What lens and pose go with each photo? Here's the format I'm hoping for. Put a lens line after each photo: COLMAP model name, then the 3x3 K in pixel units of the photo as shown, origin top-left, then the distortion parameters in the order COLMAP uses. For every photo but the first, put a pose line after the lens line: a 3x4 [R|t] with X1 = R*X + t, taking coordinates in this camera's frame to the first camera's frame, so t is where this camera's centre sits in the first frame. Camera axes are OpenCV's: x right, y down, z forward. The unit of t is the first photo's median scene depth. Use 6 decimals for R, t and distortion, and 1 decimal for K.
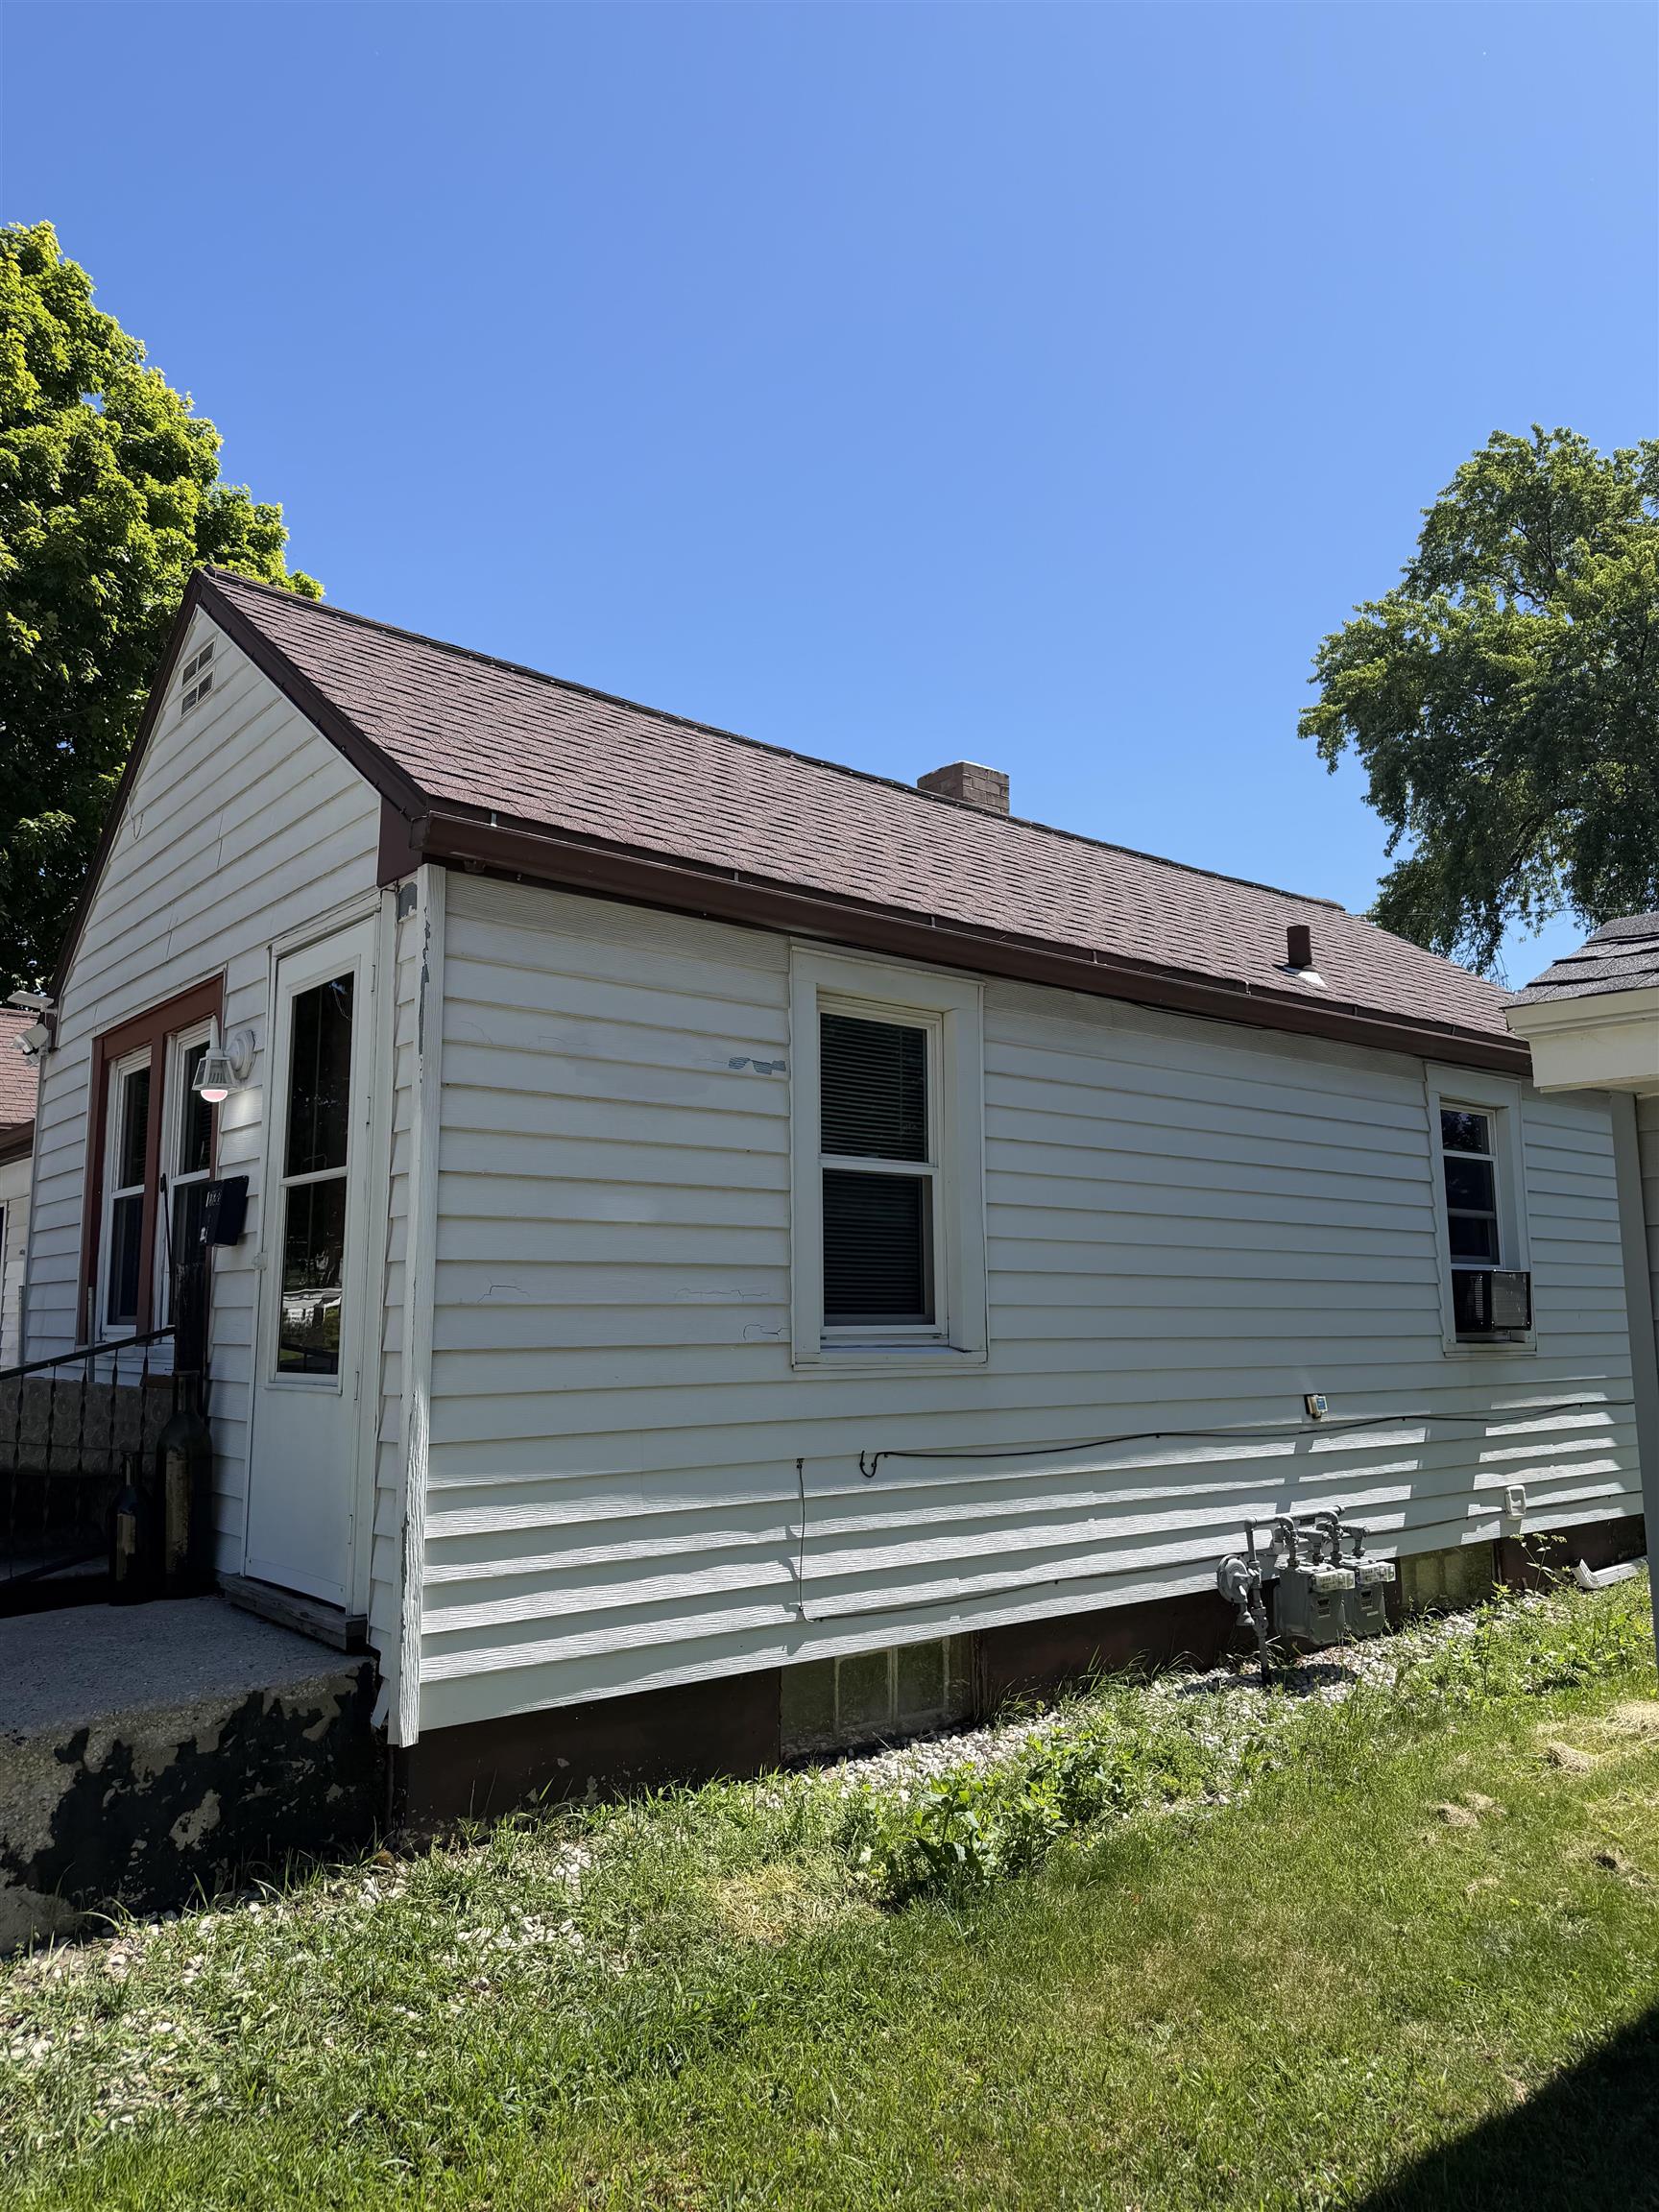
lens RADIAL K [[1553.4, 0, 874.4], [0, 1553.4, 1092.5], [0, 0, 1]] dist [0.047031, -0.040457]
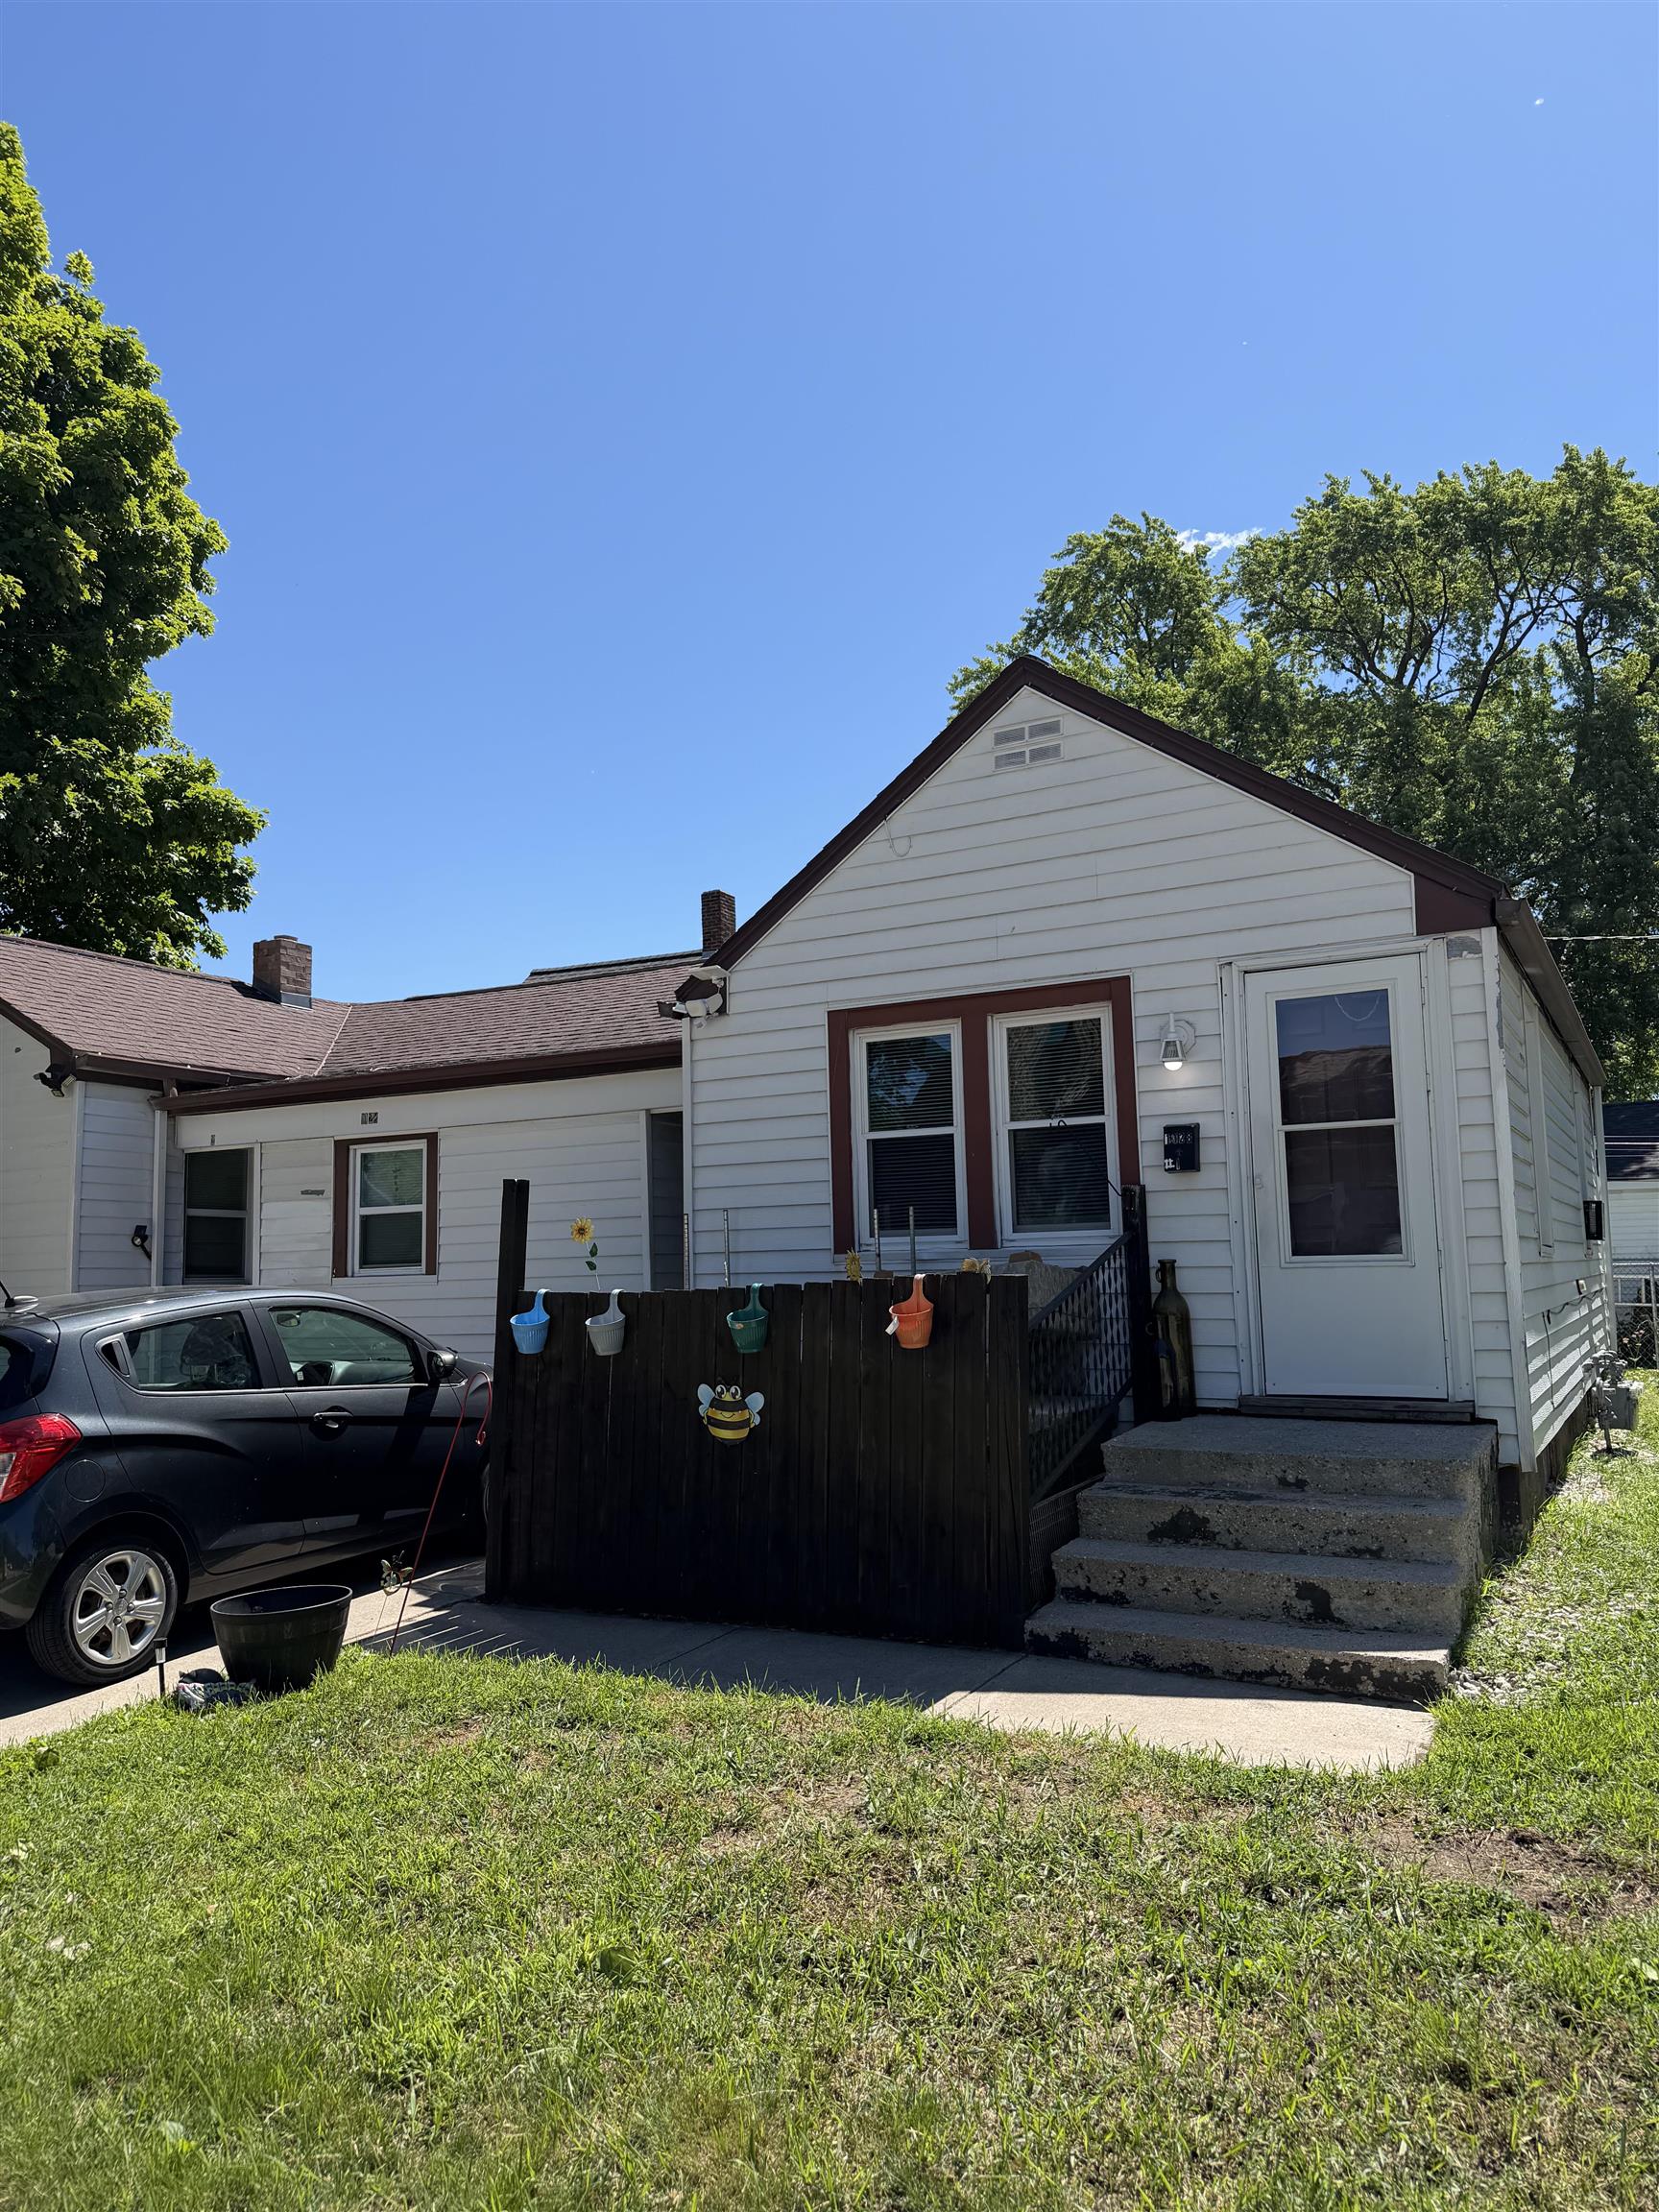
lens RADIAL K [[1553.4, 0, 874.4], [0, 1553.4, 1092.5], [0, 0, 1]] dist [0.047031, -0.040457]
pose [[0.930630, 0.030781, 0.364665, -3.110053], [-0.037440, 0.999236, 0.011203, 0.058103], [-0.364041, -0.024079, 0.931072, -0.527498]]
